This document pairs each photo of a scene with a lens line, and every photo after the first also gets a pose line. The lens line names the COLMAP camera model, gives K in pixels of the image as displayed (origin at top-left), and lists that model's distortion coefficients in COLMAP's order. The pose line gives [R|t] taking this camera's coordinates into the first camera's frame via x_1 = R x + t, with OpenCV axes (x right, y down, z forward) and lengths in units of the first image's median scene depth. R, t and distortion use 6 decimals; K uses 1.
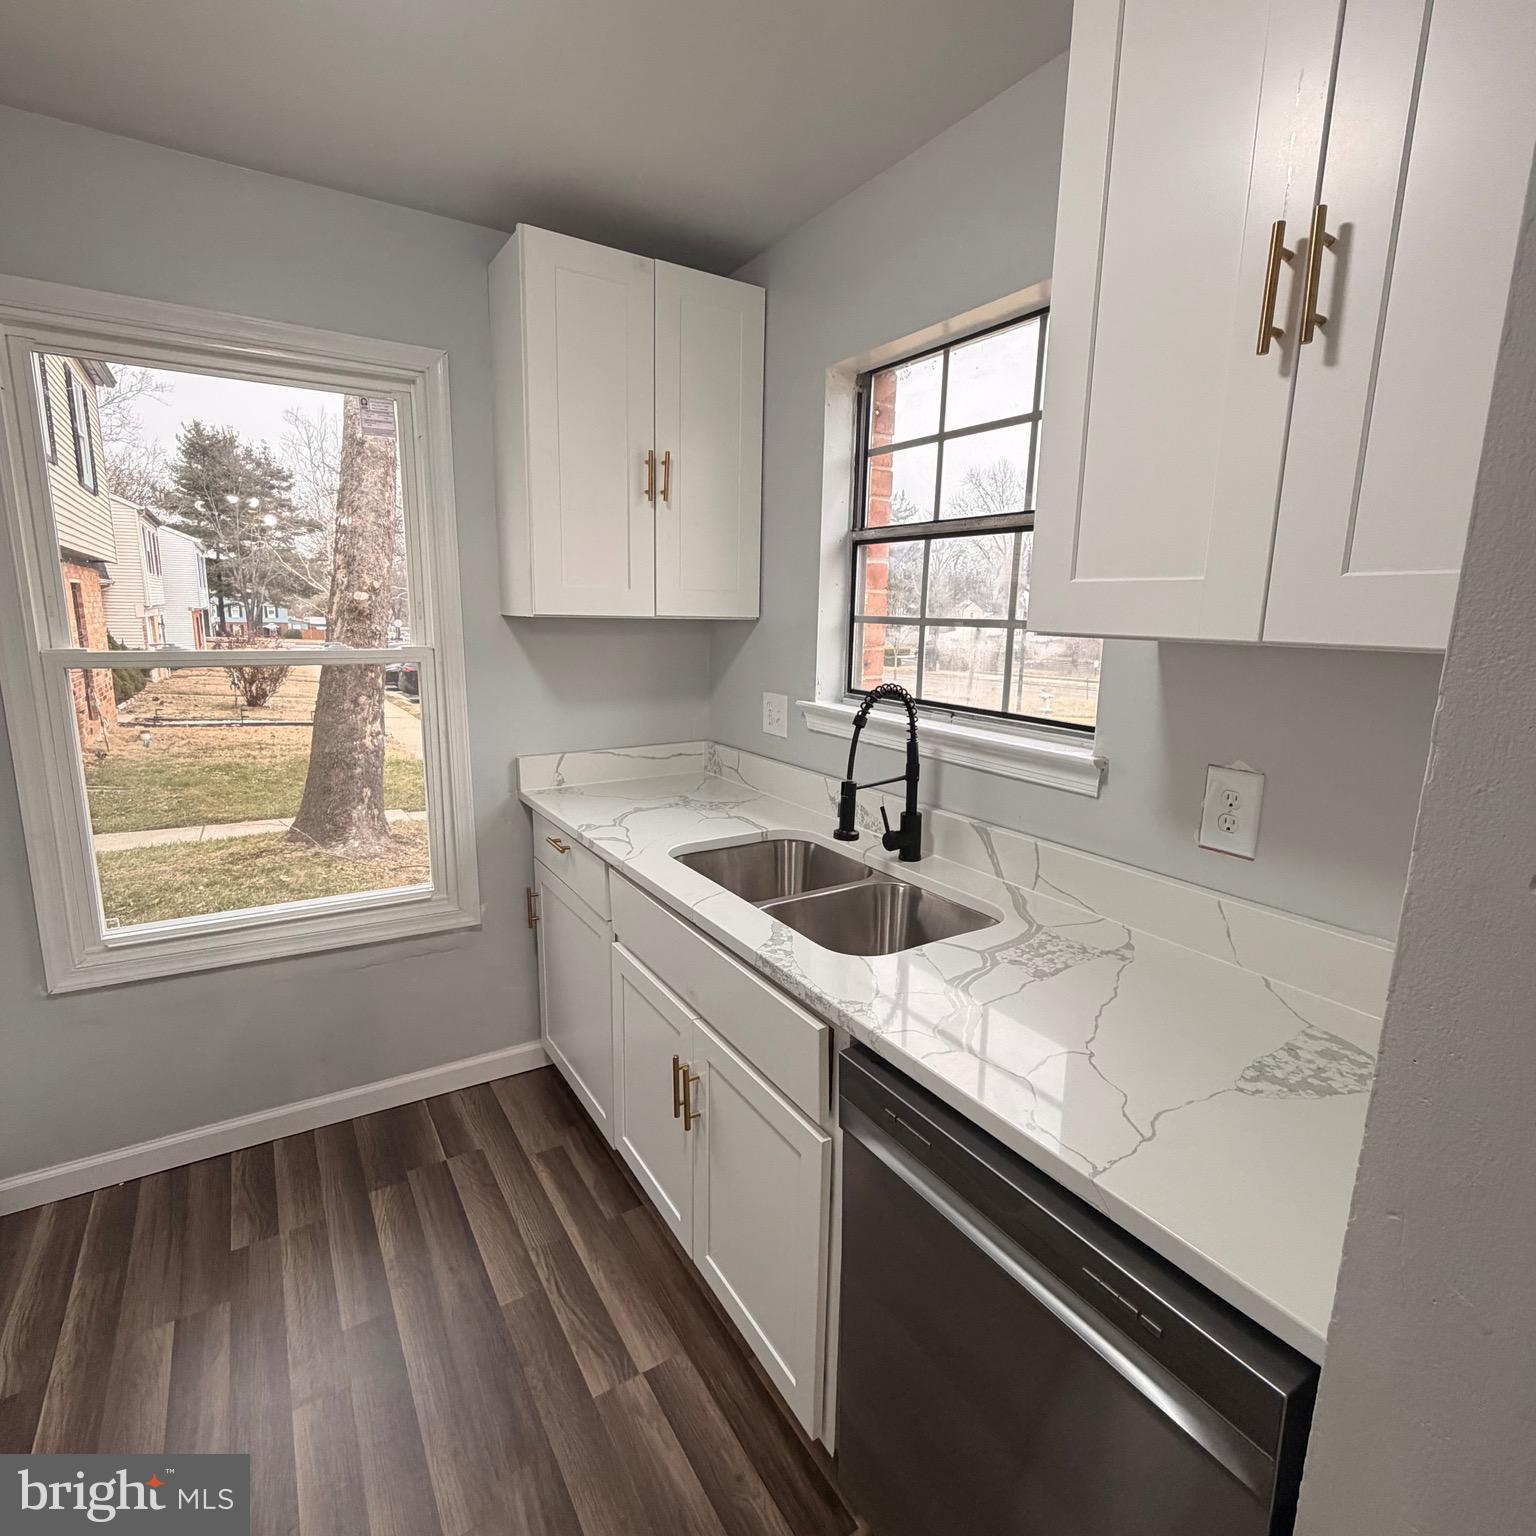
lens RADIAL K [[818.6, 0, 768.7], [0, 818.6, 764.9], [0, 0, 1]] dist [-0.000699, -0.000283]
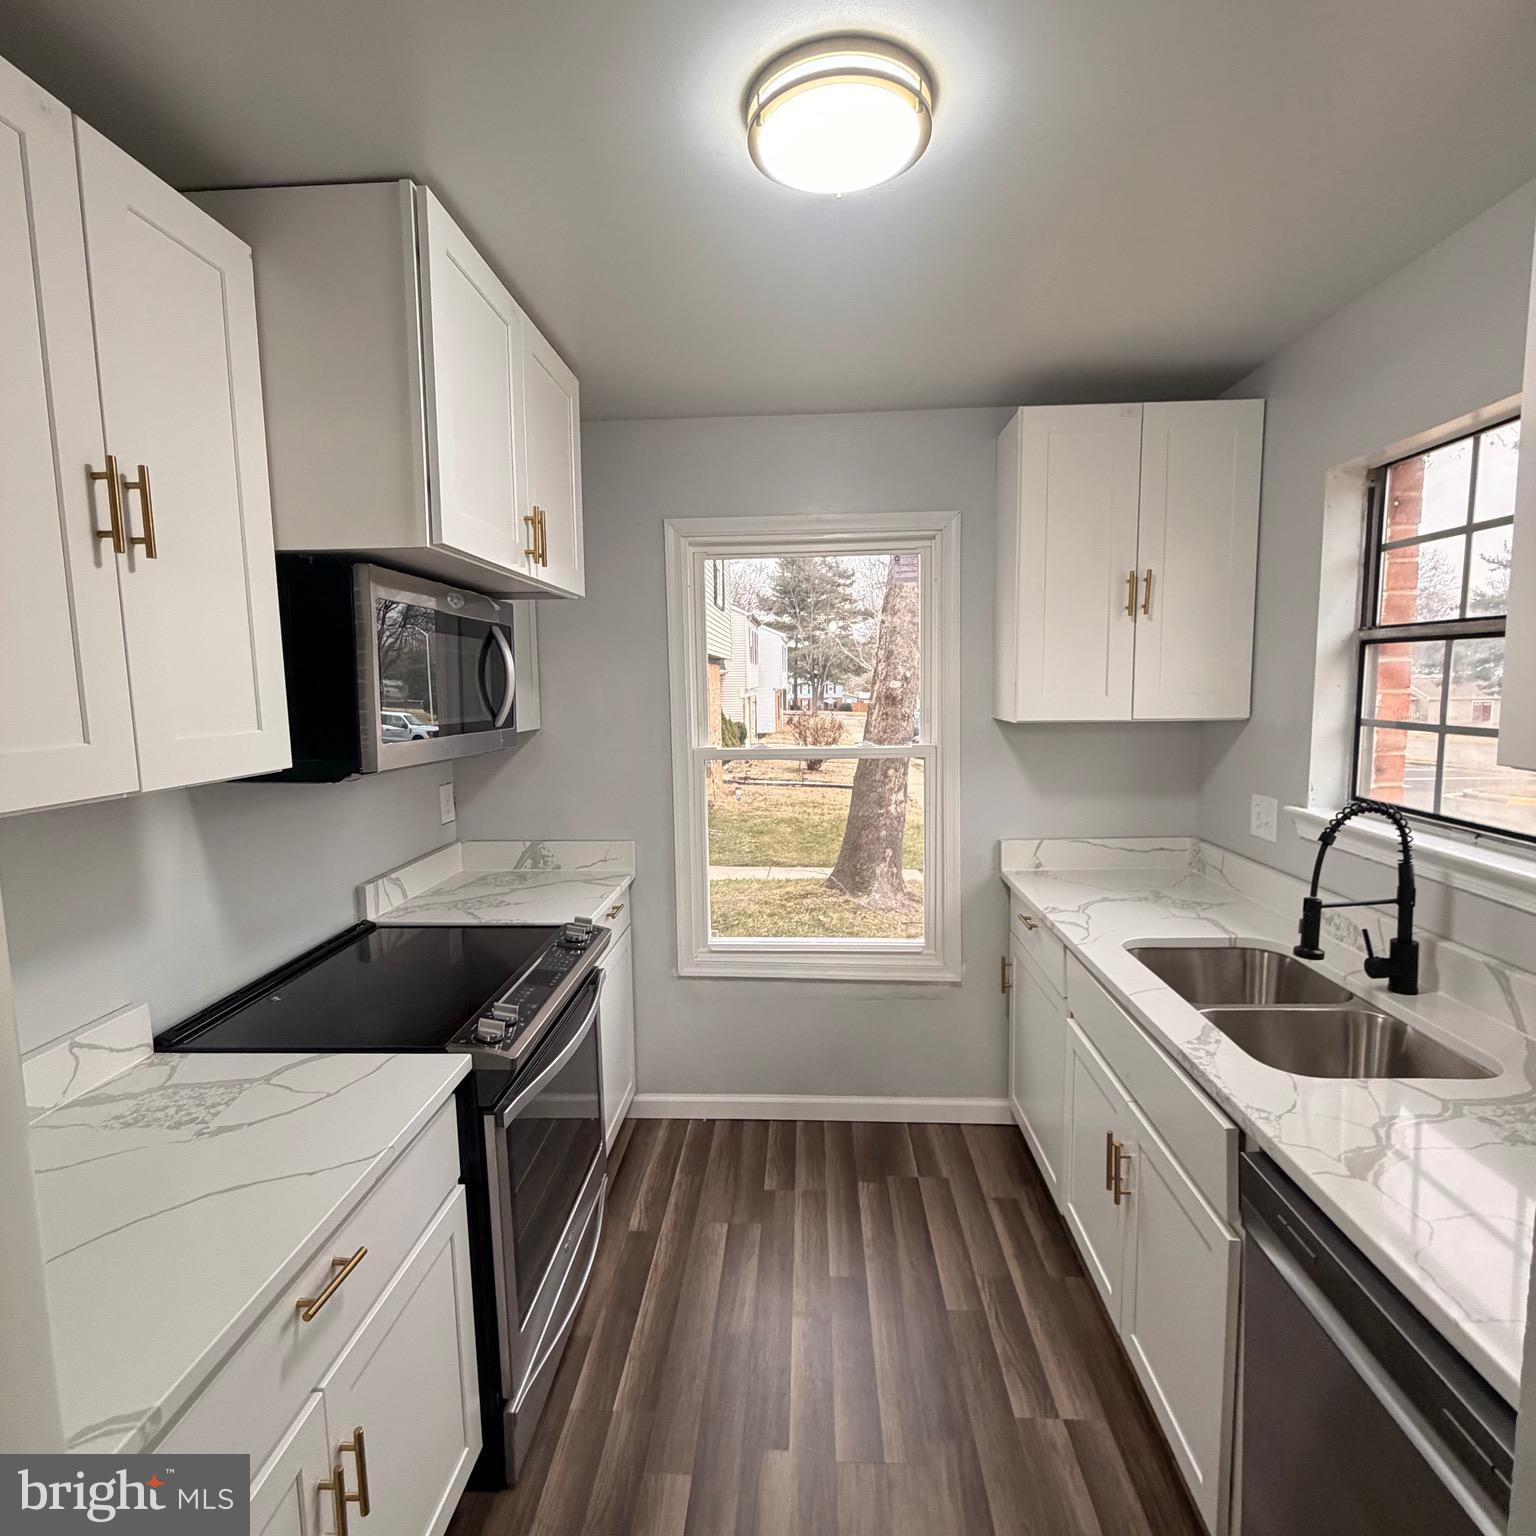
lens RADIAL K [[818.6, 0, 763.7], [0, 818.6, 763.5], [0, 0, 1]] dist [-0.000699, -0.000283]
pose [[0.813348, 0.026859, -0.581158, 0.101494], [-0.076594, 0.995182, -0.061201, -0.024084], [0.576714, 0.094291, 0.811486, -0.153374]]
